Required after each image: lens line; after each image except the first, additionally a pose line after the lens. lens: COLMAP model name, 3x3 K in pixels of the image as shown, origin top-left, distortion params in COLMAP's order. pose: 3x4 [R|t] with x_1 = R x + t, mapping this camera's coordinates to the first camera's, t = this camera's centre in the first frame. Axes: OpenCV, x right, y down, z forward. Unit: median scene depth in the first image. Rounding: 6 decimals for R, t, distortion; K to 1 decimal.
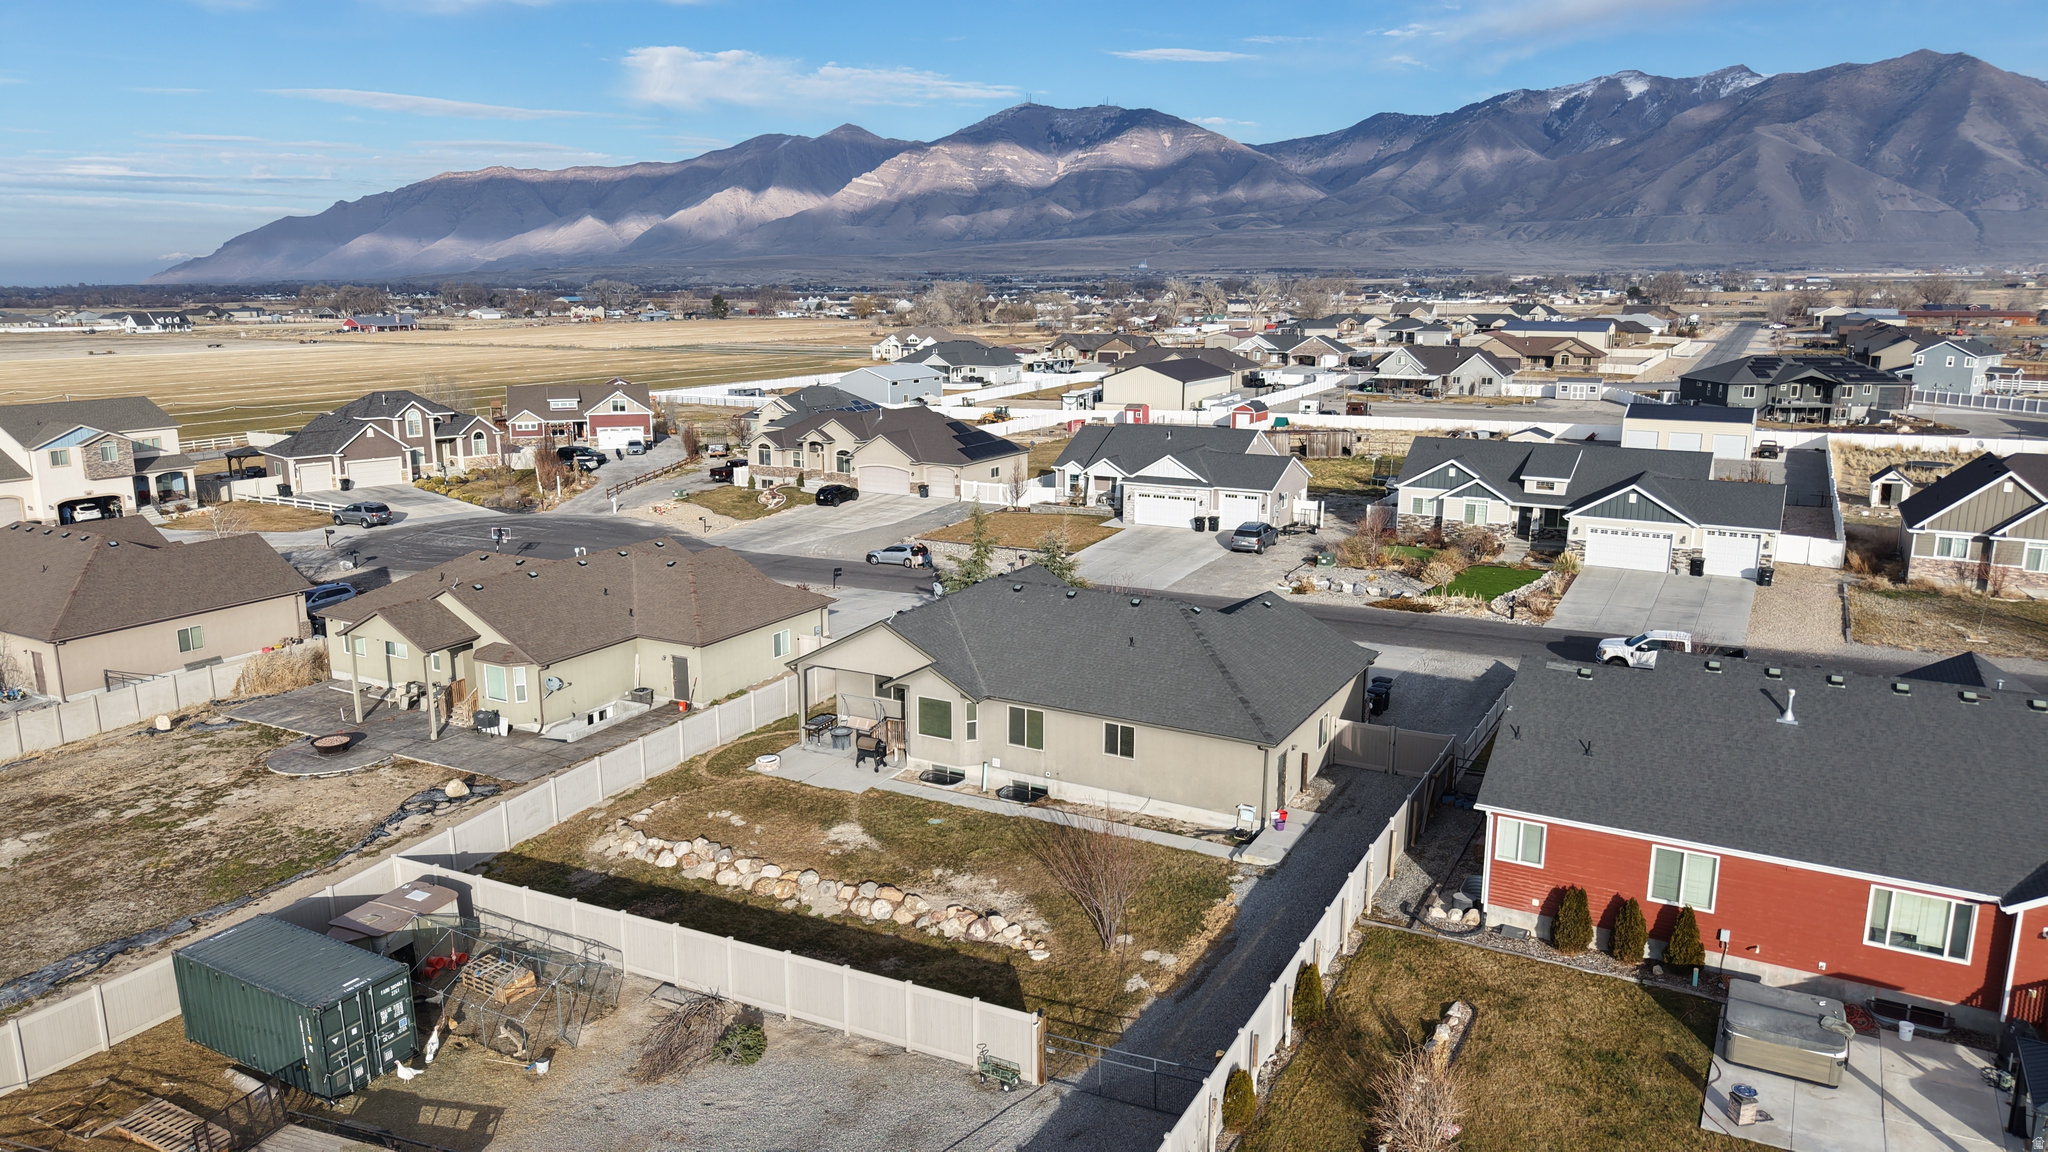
lens RADIAL K [[1361.6, 0, 1030.9], [0, 1361.6, 566.7], [0, 0, 1]] dist [0.026118, -0.026988]
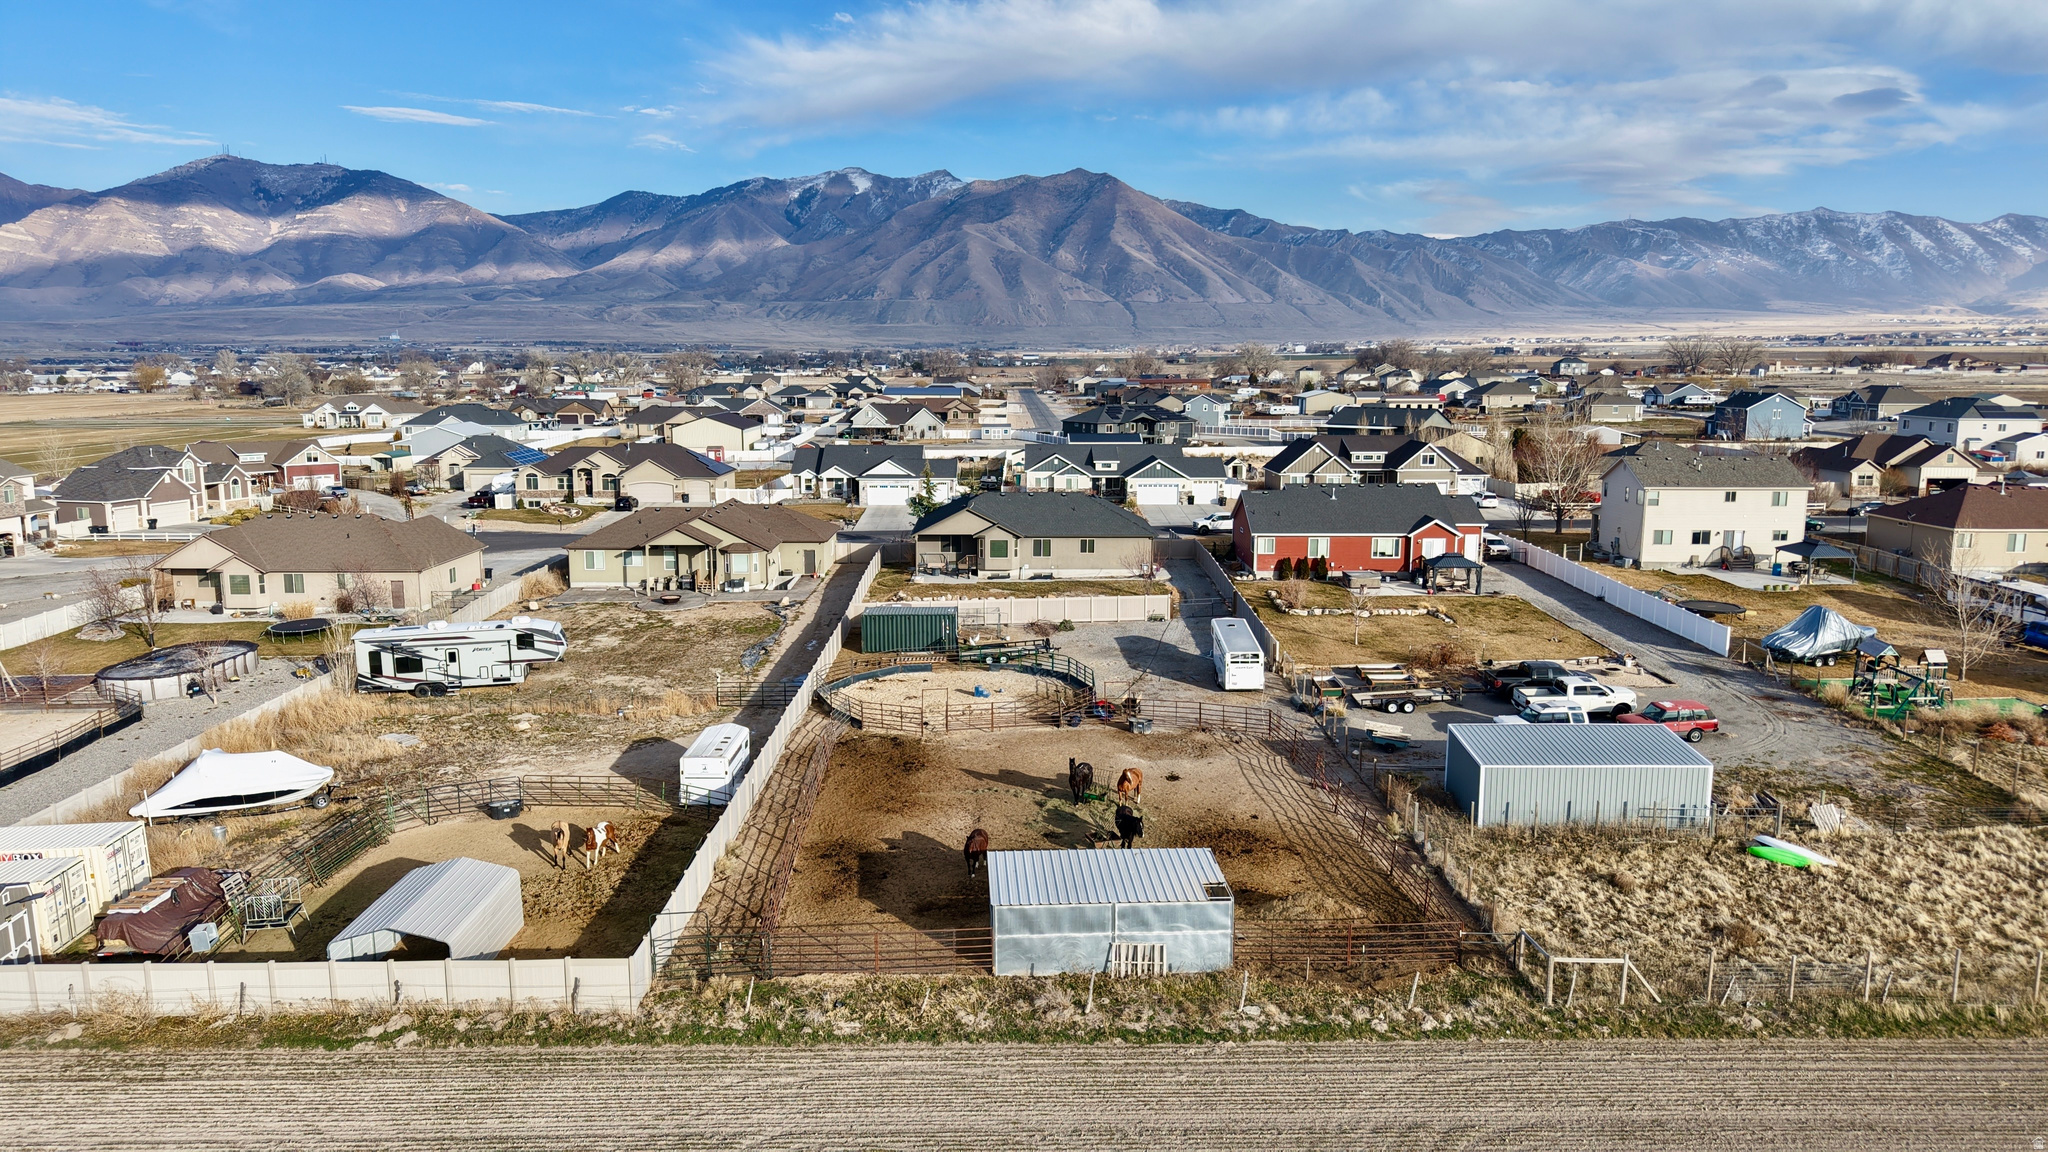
lens RADIAL K [[1361.6, 0, 1030.9], [0, 1361.6, 566.7], [0, 0, 1]] dist [0.026118, -0.026988]
pose [[0.867163, -0.072791, 0.492675, -0.264999], [0.098670, 0.994762, -0.026698, 0.048808], [-0.488151, 0.071764, 0.869804, -0.221954]]
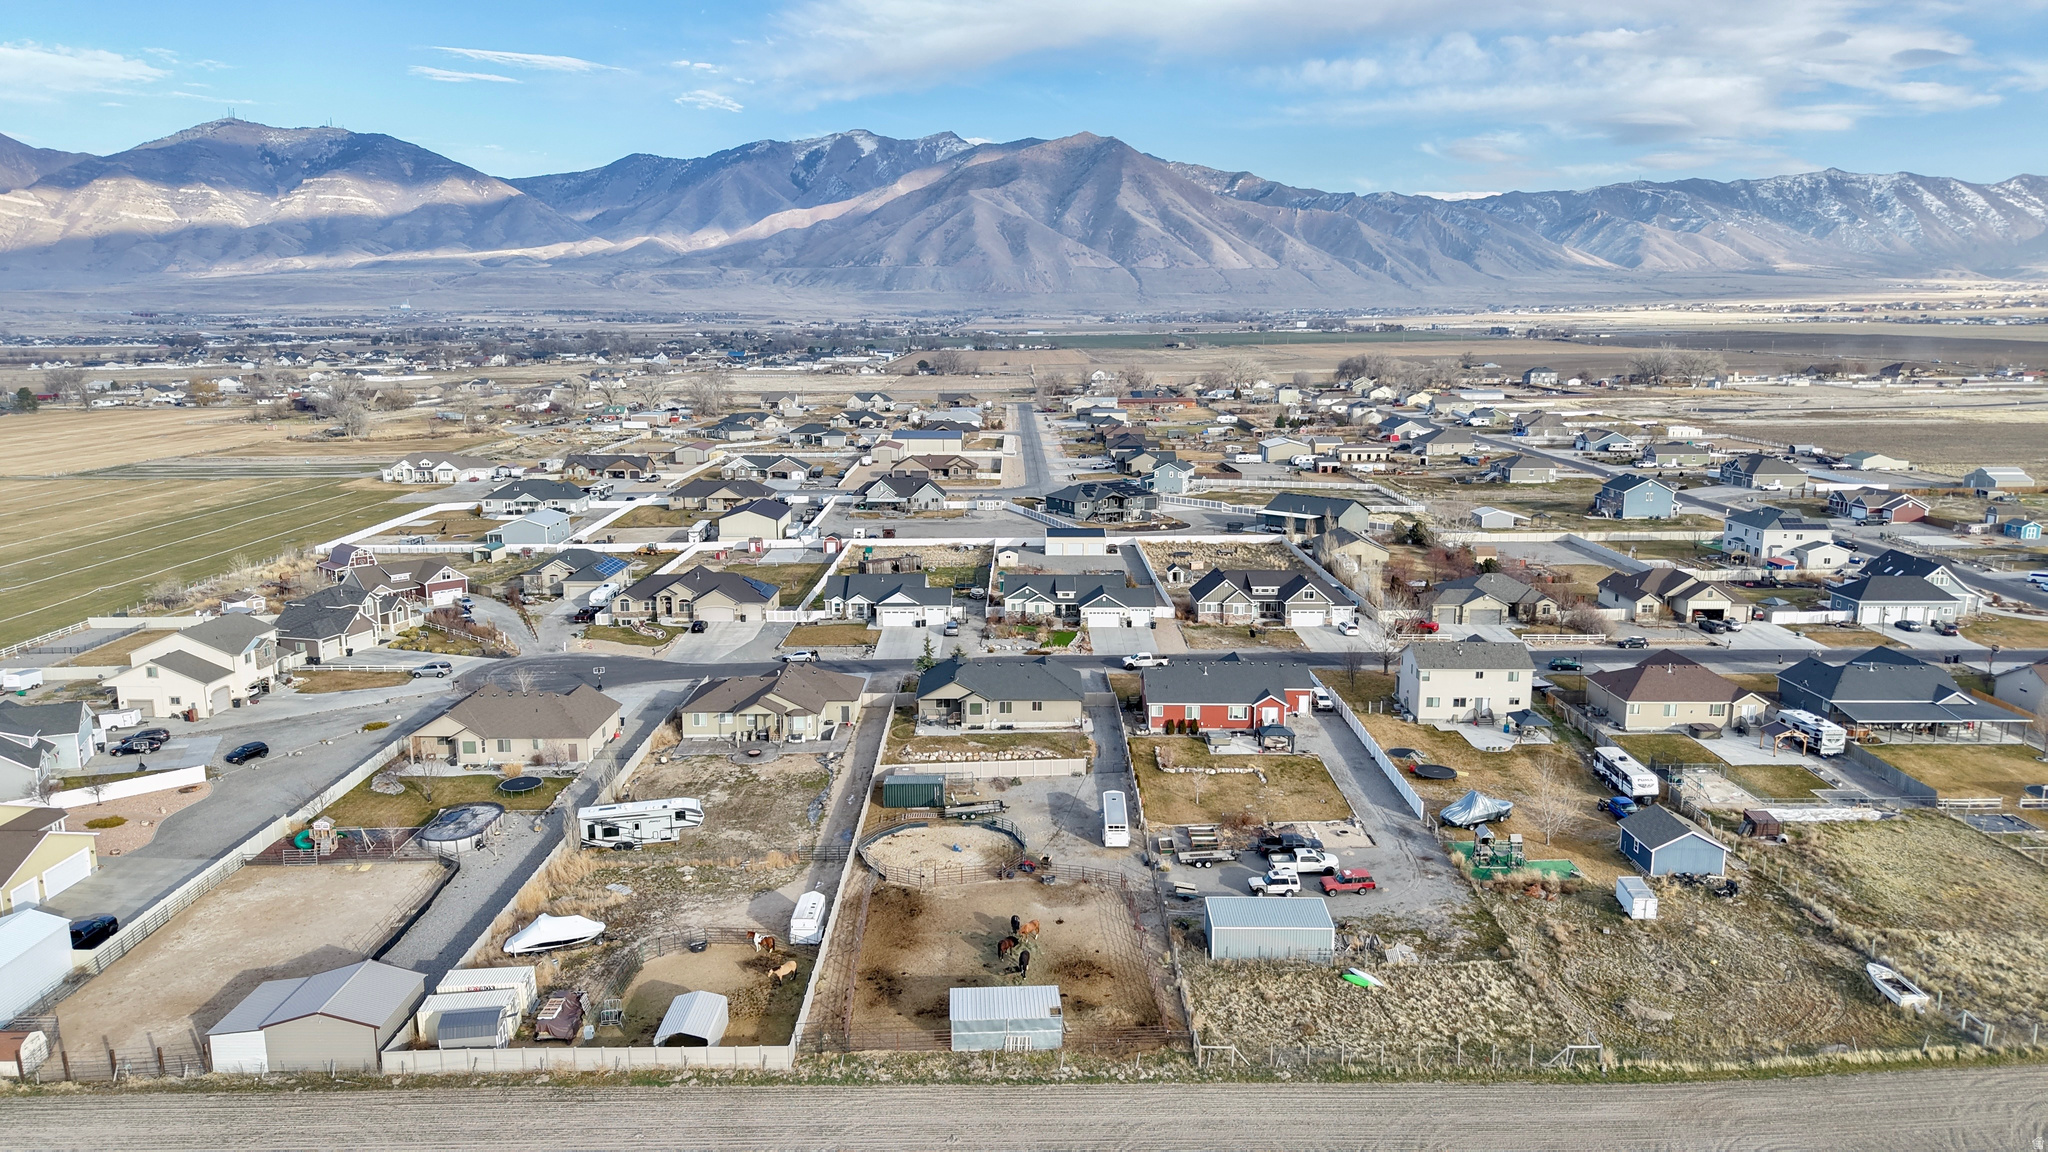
lens RADIAL K [[1361.6, 0, 1030.9], [0, 1361.6, 566.7], [0, 0, 1]] dist [0.026118, -0.026988]
pose [[0.869671, -0.086586, 0.485979, -0.353124], [0.098345, 0.995152, 0.001314, -0.050630], [-0.483737, 0.046651, 0.873969, -0.444337]]
